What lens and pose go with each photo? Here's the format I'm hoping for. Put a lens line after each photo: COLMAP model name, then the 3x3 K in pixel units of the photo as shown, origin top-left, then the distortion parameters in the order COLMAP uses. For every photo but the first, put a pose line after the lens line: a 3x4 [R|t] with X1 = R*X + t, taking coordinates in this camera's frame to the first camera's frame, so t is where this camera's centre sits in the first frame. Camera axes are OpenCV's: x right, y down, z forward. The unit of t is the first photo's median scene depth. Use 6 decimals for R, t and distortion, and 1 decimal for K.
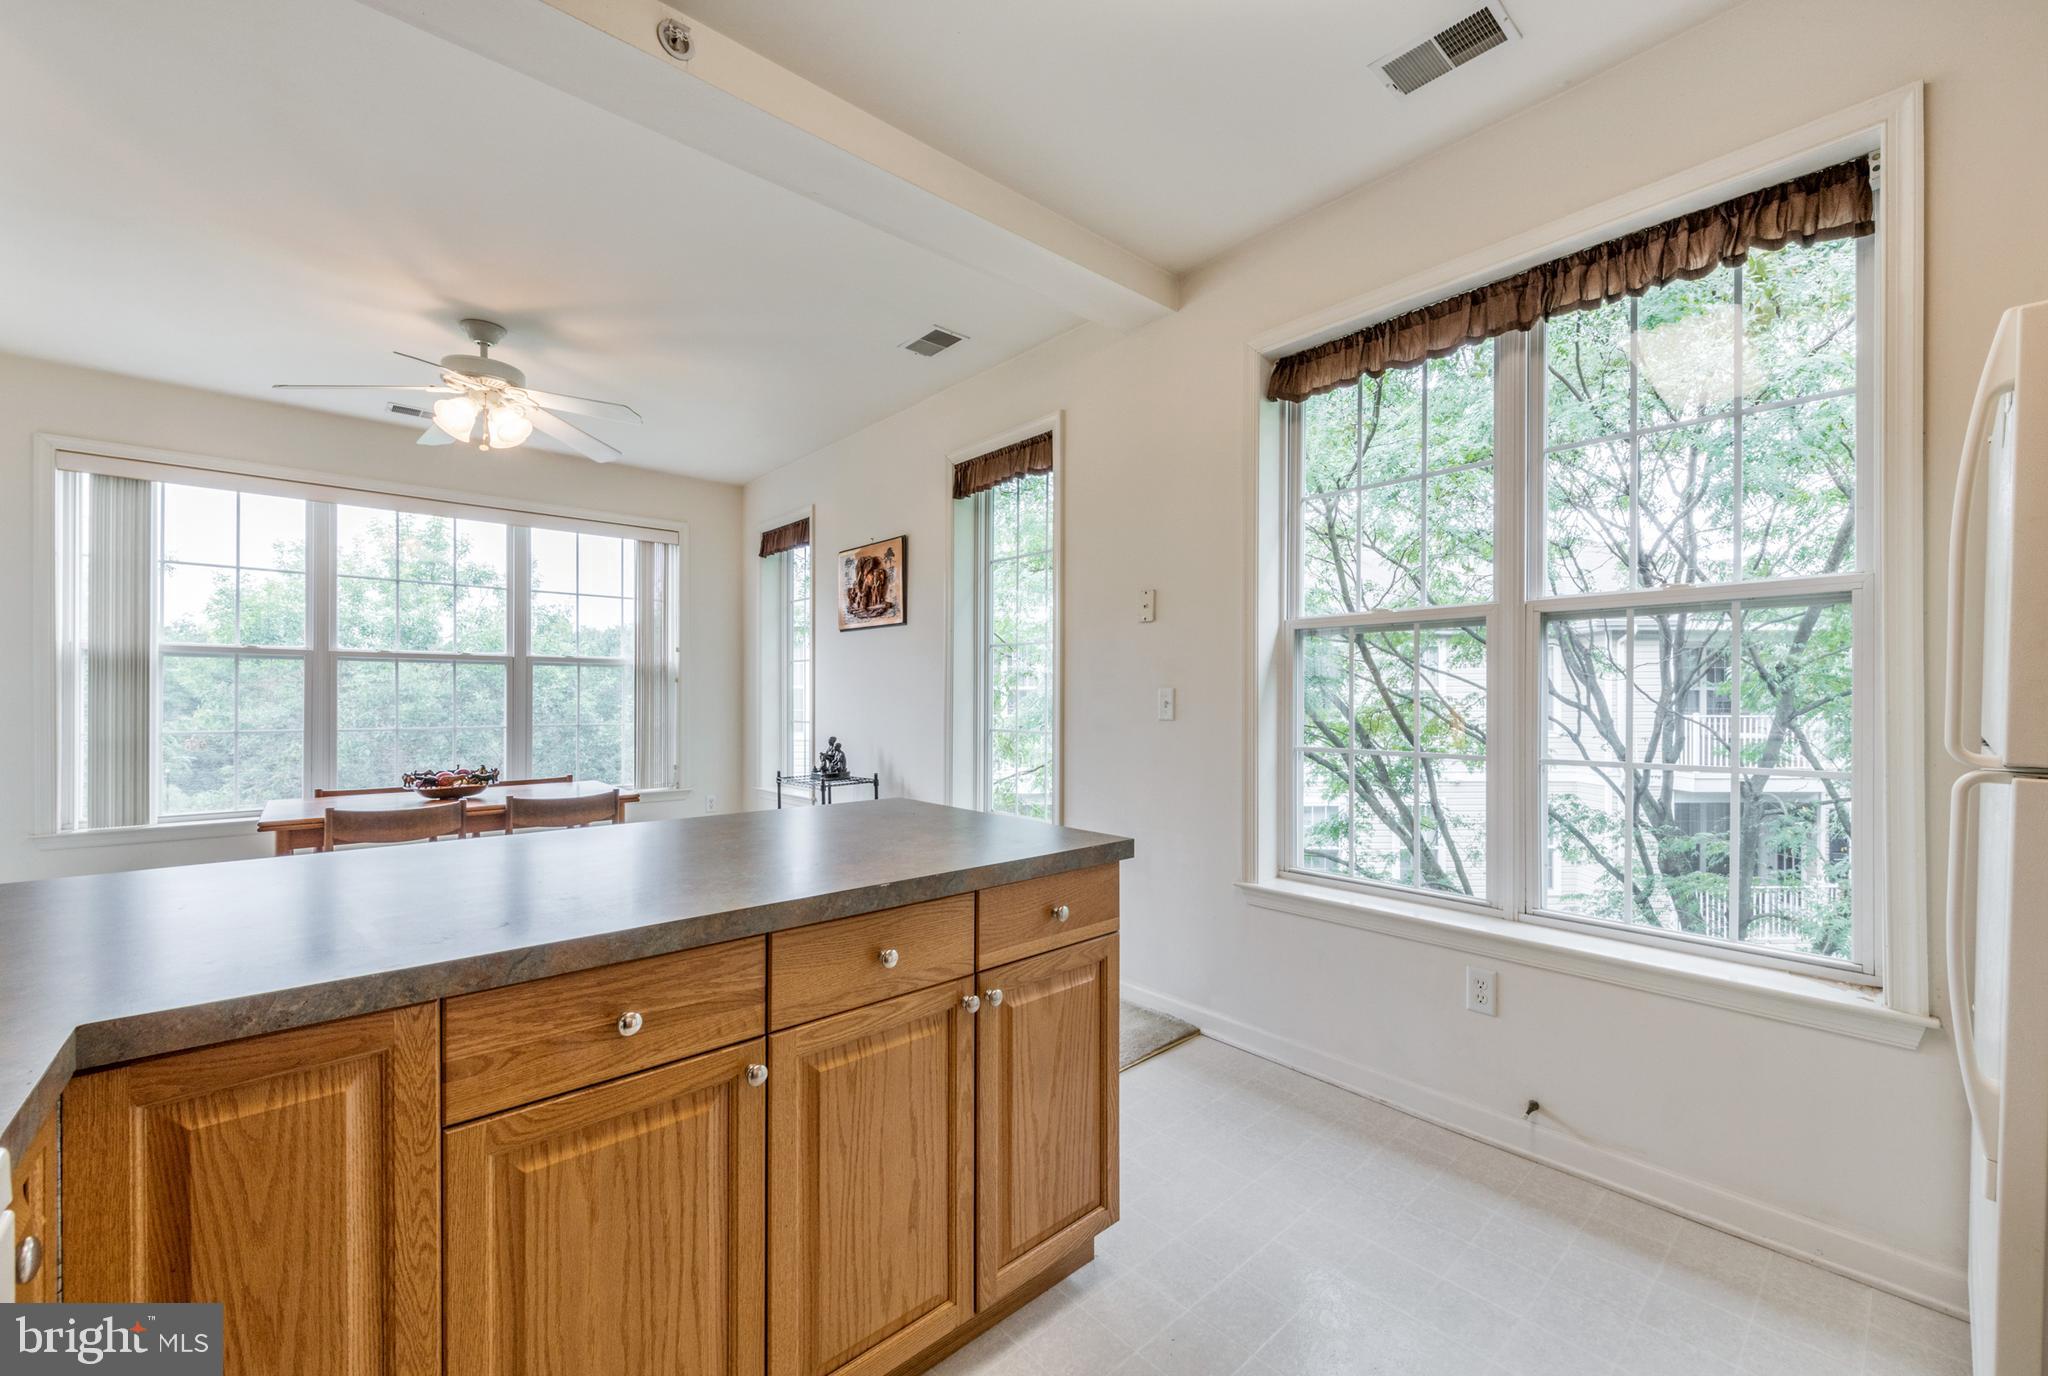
lens RADIAL K [[822.4, 0, 1054.1], [0, 822.4, 694.9], [0, 0, 1]] dist [-0.000886, -0.000080]
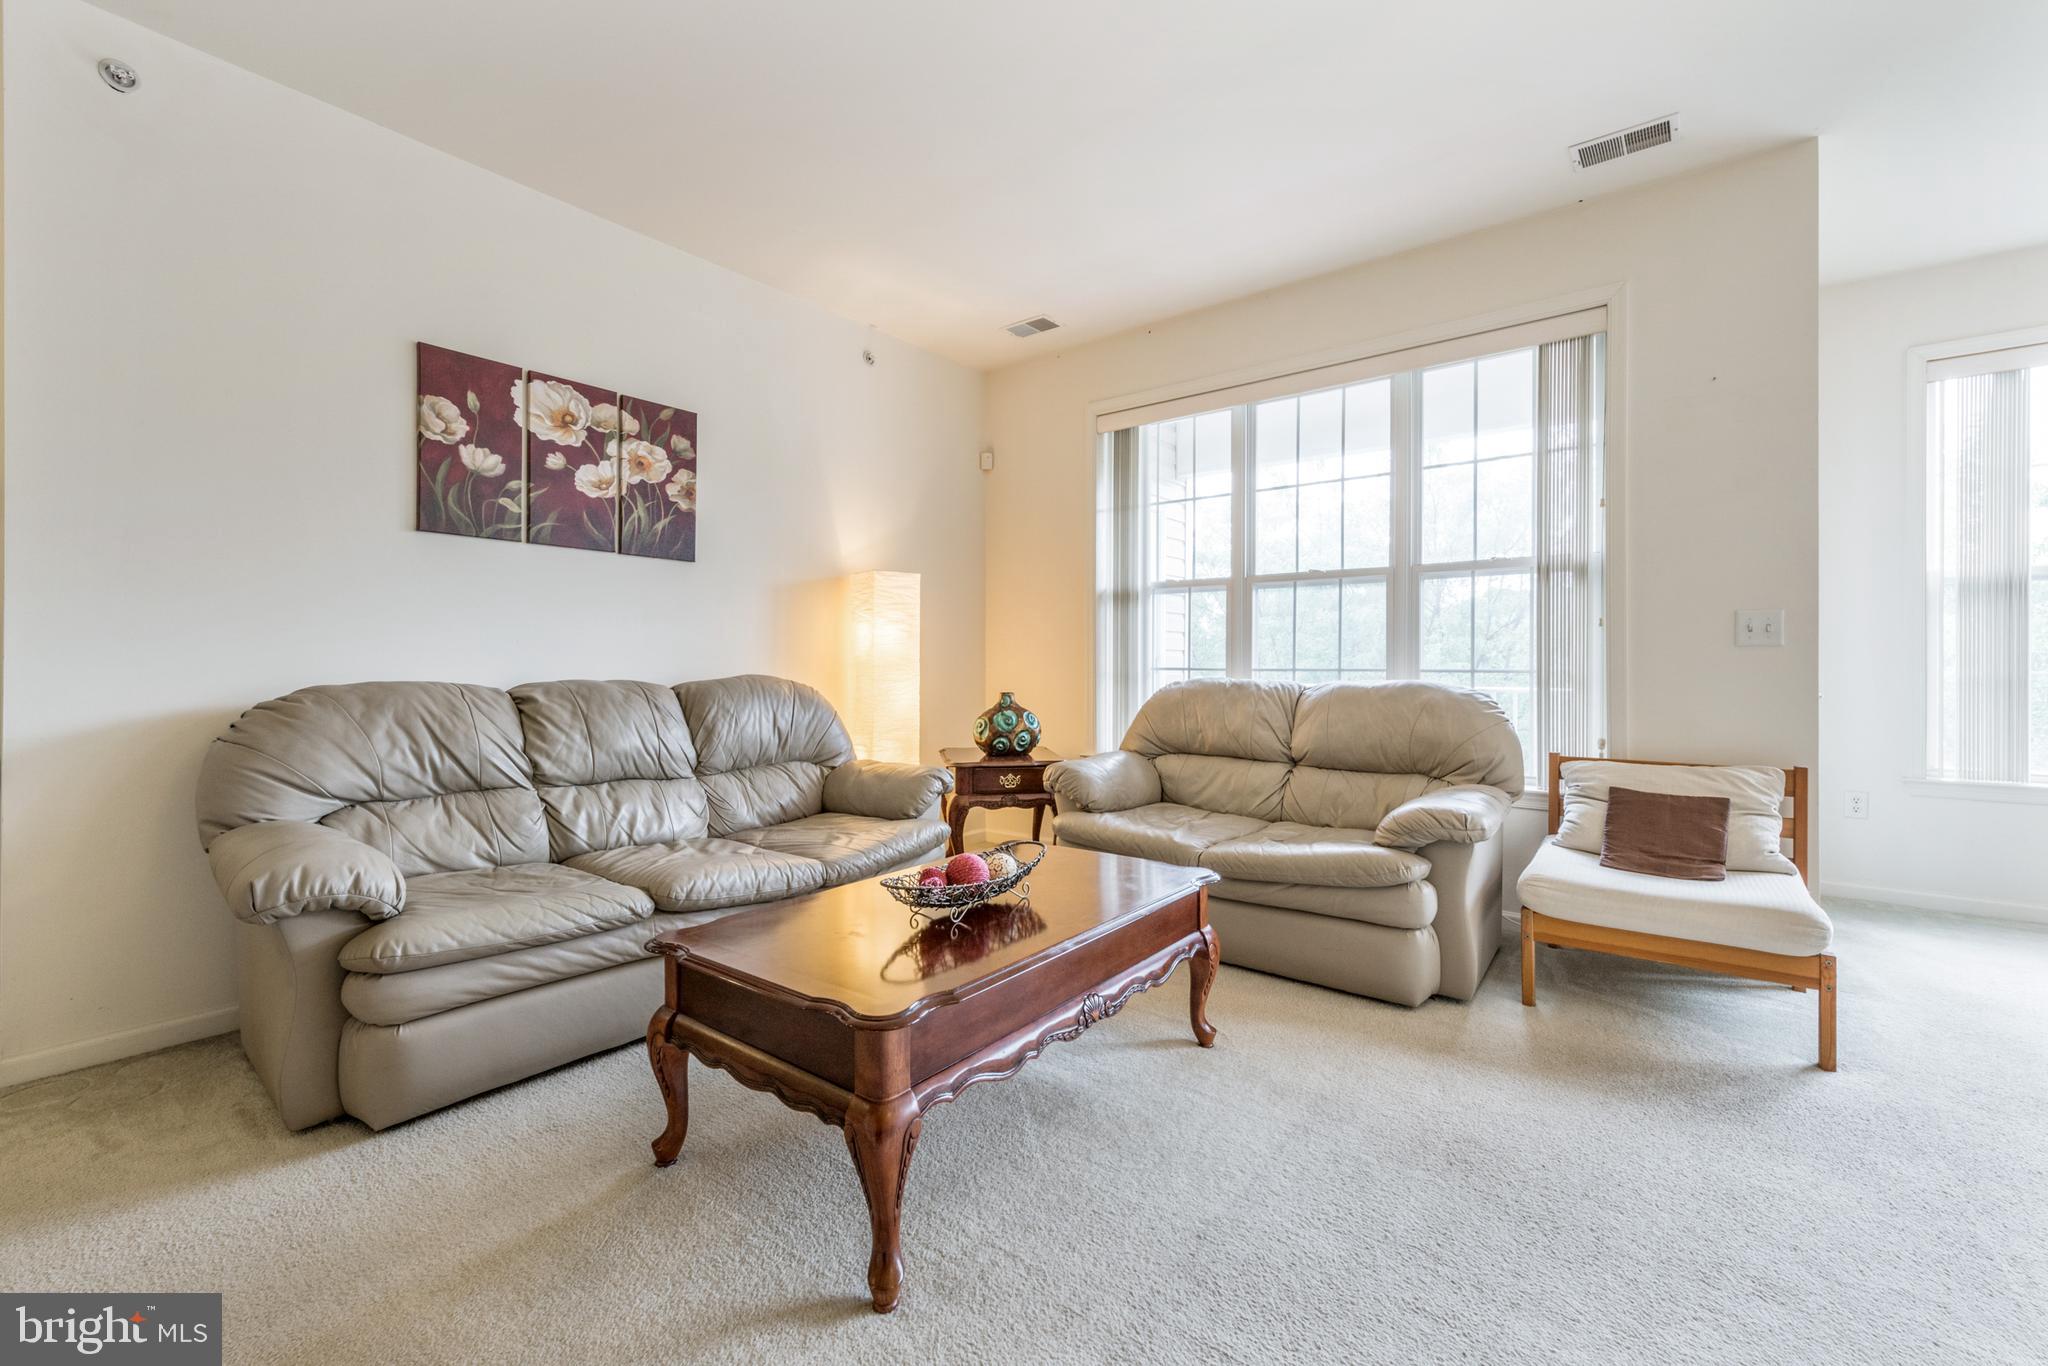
lens RADIAL K [[833.2, 0, 1035.5], [0, 833.2, 673.2], [0, 0, 1]] dist [-0.002037, -0.000186]
pose [[0.152639, 0.005871, -0.988265, -0.421659], [0.001181, 0.999981, 0.006123, 0.040679], [0.988281, -0.002102, 0.152629, -0.134166]]
